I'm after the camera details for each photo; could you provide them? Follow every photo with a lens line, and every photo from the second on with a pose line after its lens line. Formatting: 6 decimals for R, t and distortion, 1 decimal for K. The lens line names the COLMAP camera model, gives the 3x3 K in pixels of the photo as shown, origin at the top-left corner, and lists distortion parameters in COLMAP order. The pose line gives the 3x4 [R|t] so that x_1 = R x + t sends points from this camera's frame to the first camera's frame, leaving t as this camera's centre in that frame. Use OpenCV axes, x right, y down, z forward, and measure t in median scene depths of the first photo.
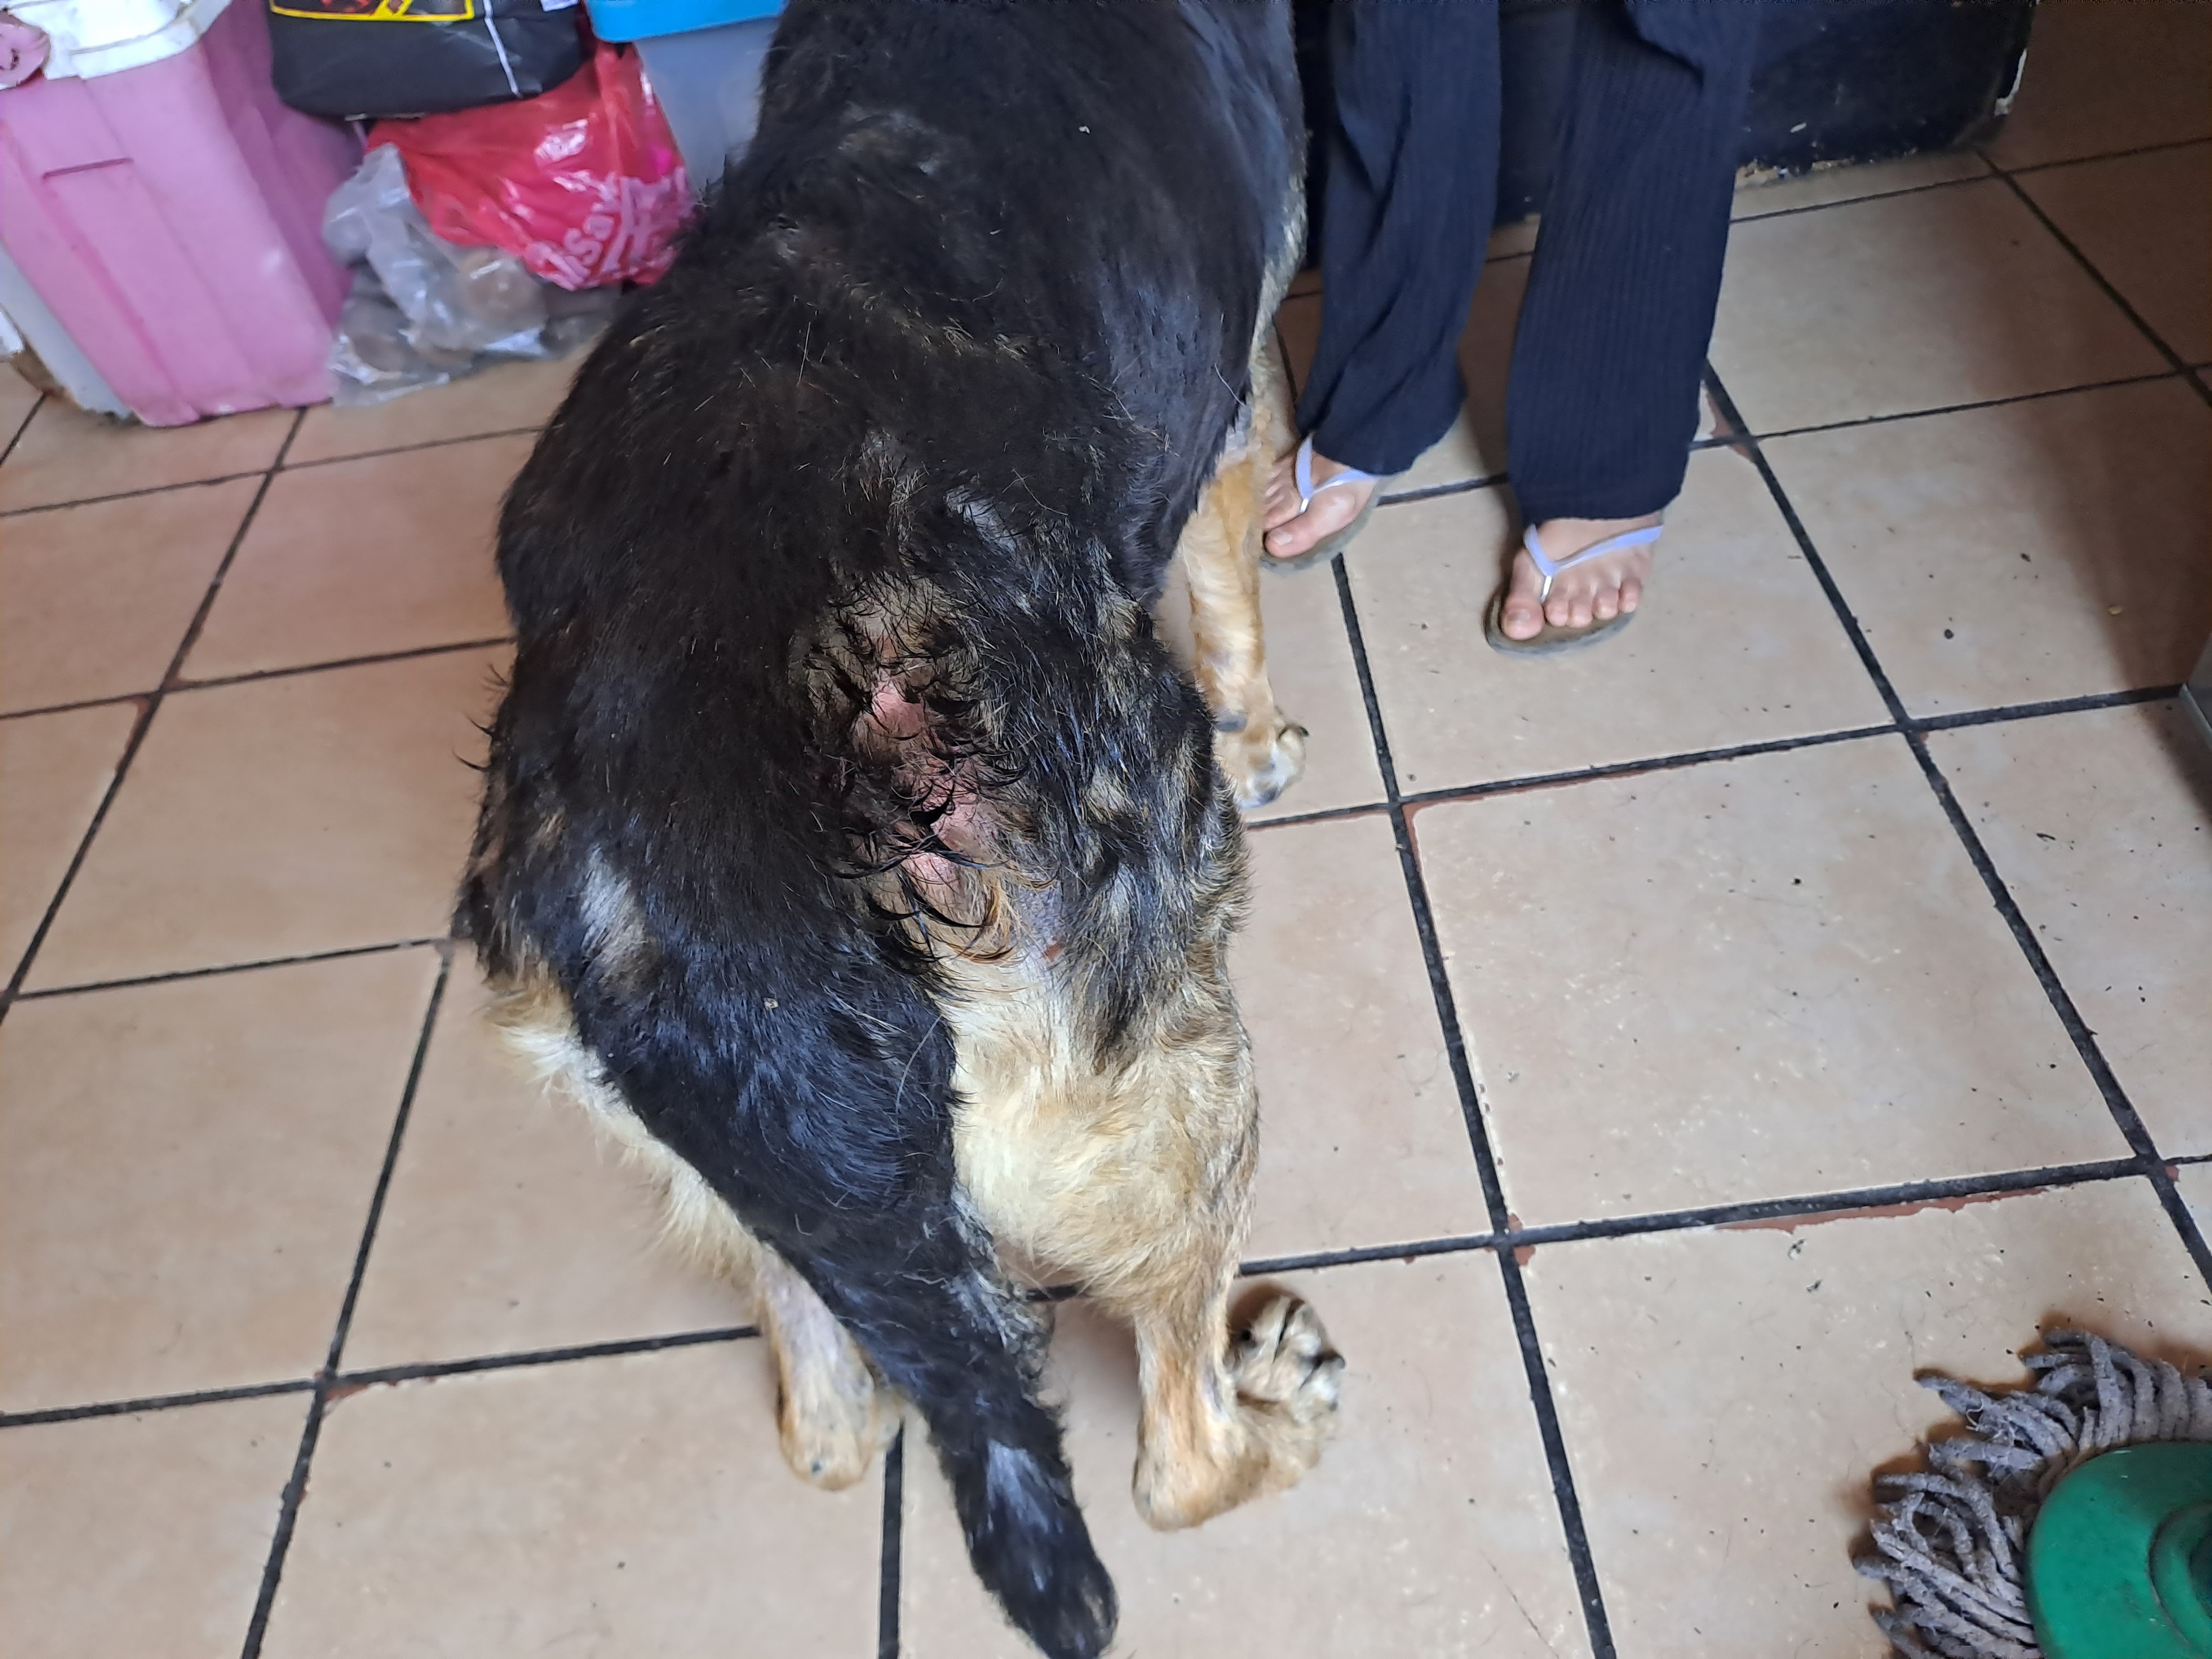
lens RADIAL K [[1726.5, 0, 1042.2], [0, 1726.5, 825.1], [0, 0, 1]] dist [0.043817, -0.068074]
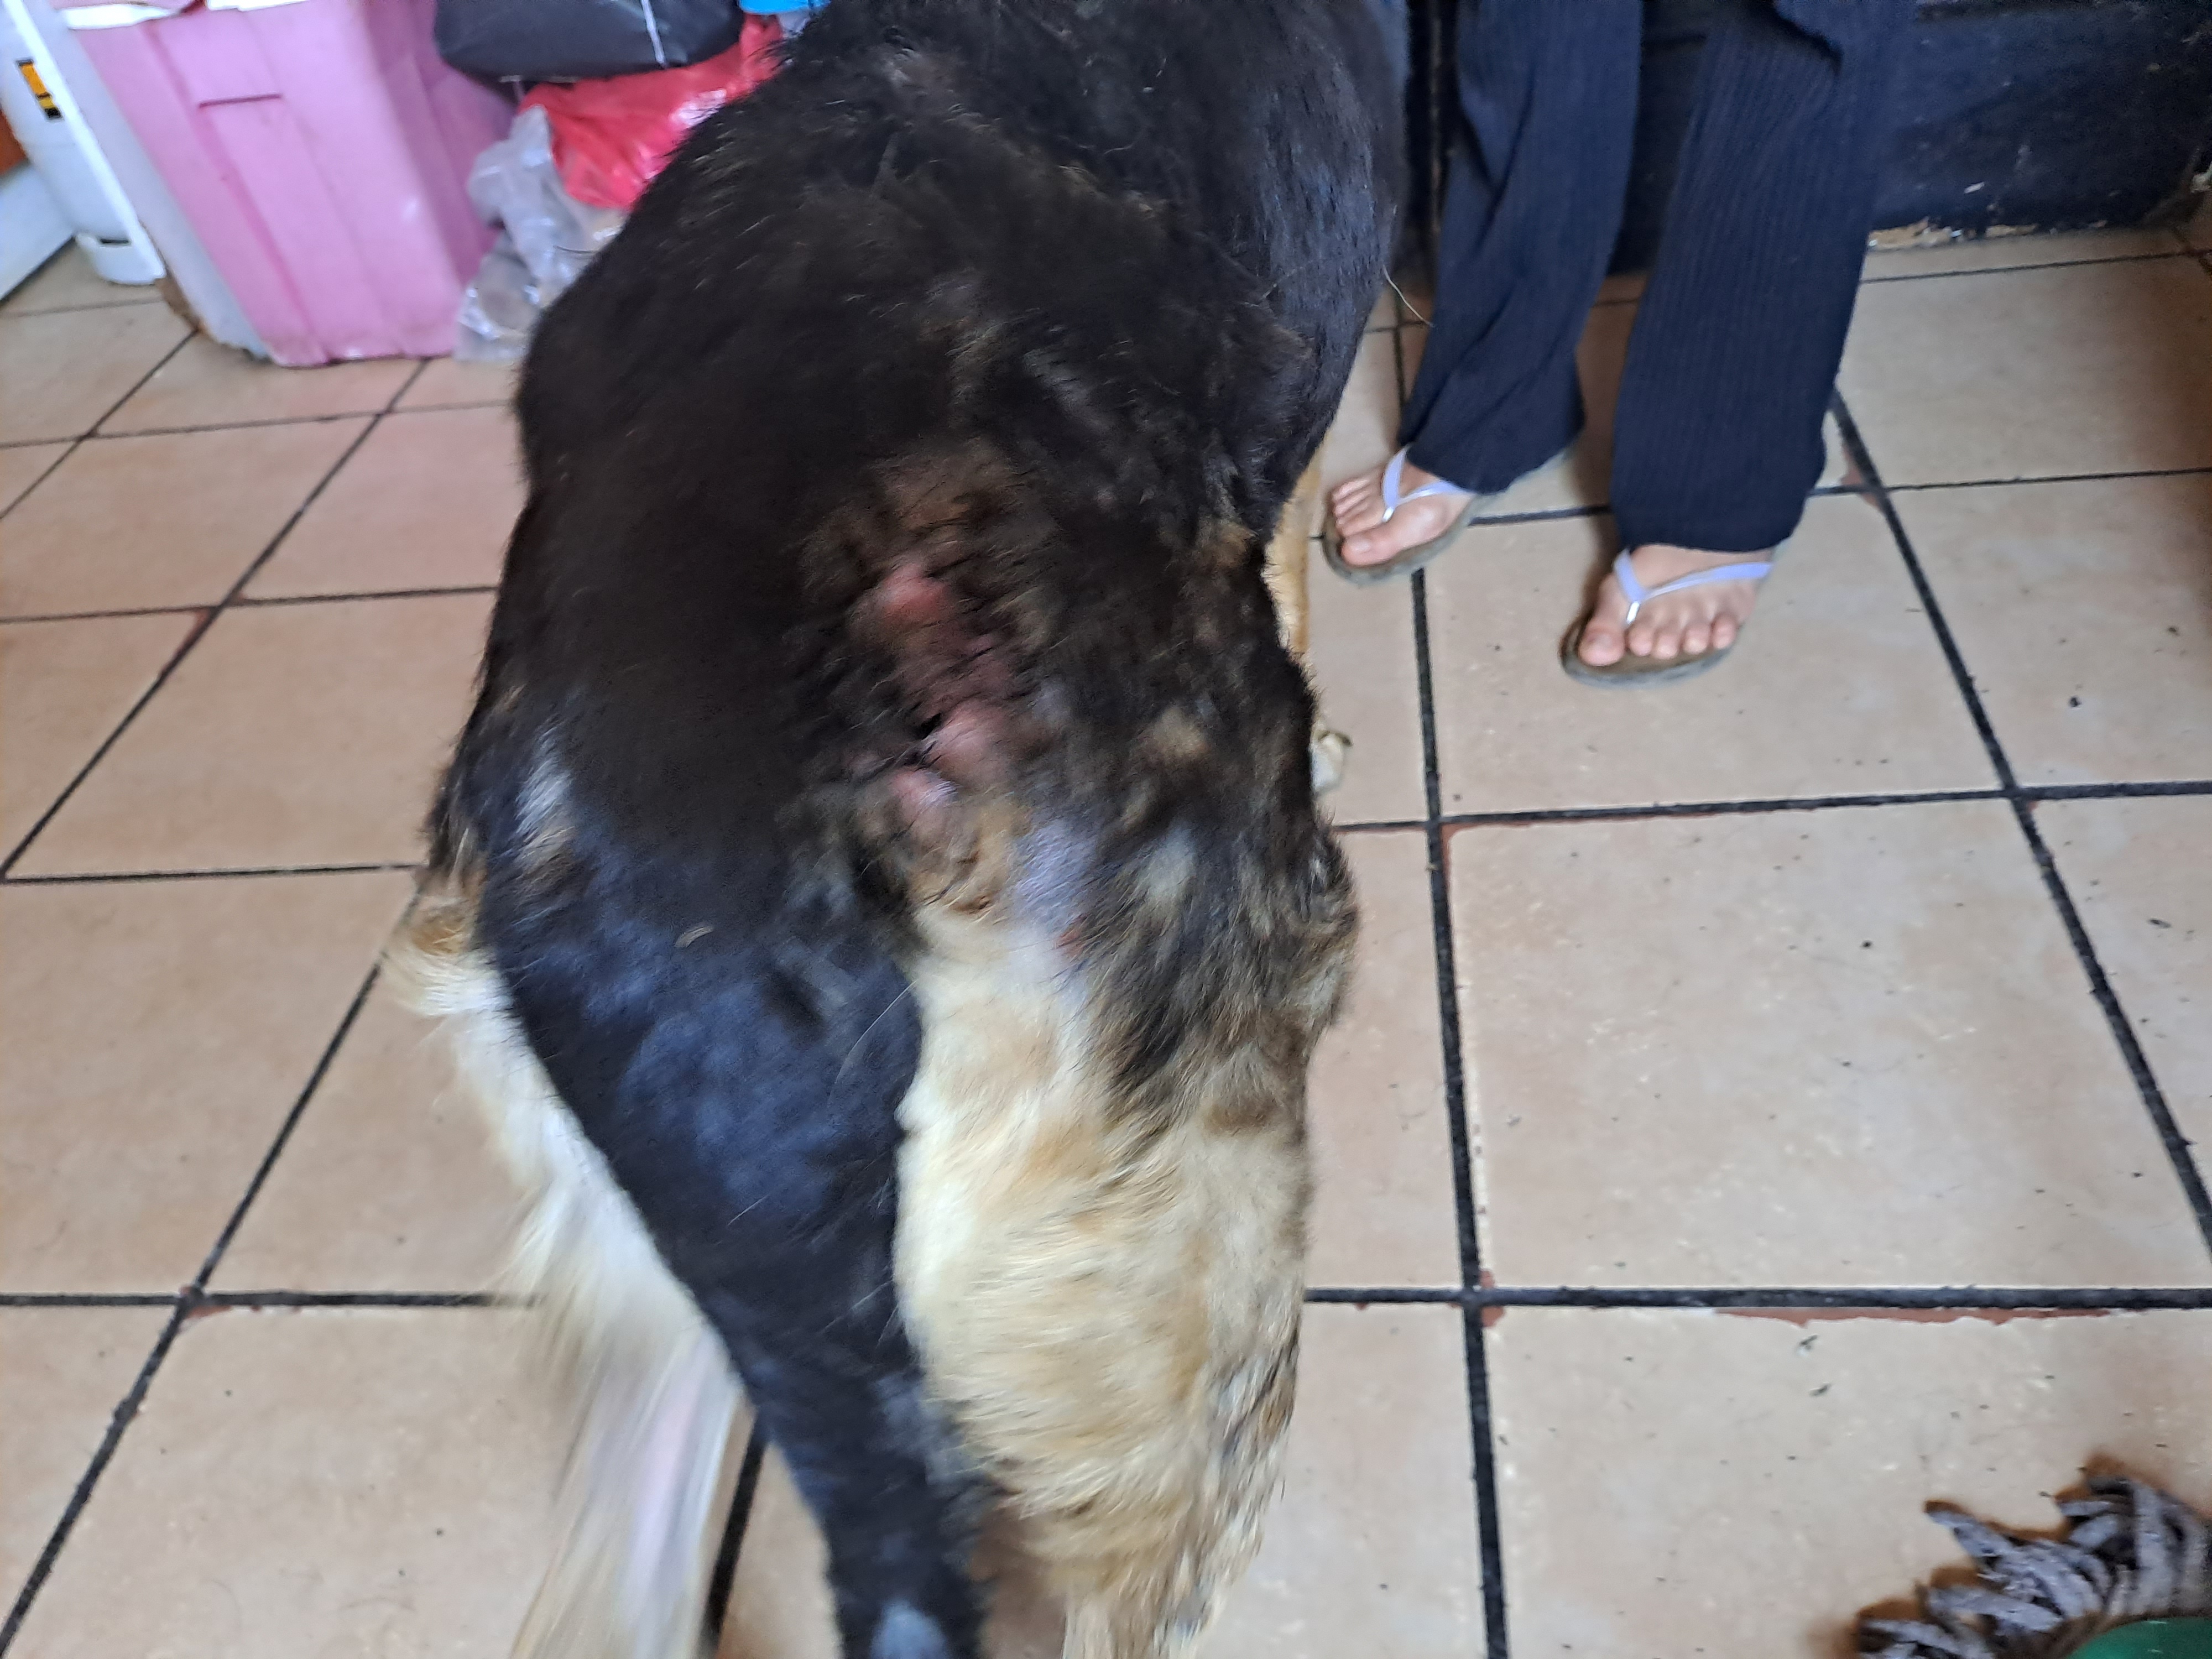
lens RADIAL K [[1726.5, 0, 1099.3], [0, 1726.5, 793.9], [0, 0, 1]] dist [0.043817, -0.068074]
pose [[0.991315, 0.107047, -0.076391, 0.107109], [-0.112567, 0.991030, -0.072028, 0.064671], [0.067995, 0.080002, 0.994473, 0.088221]]
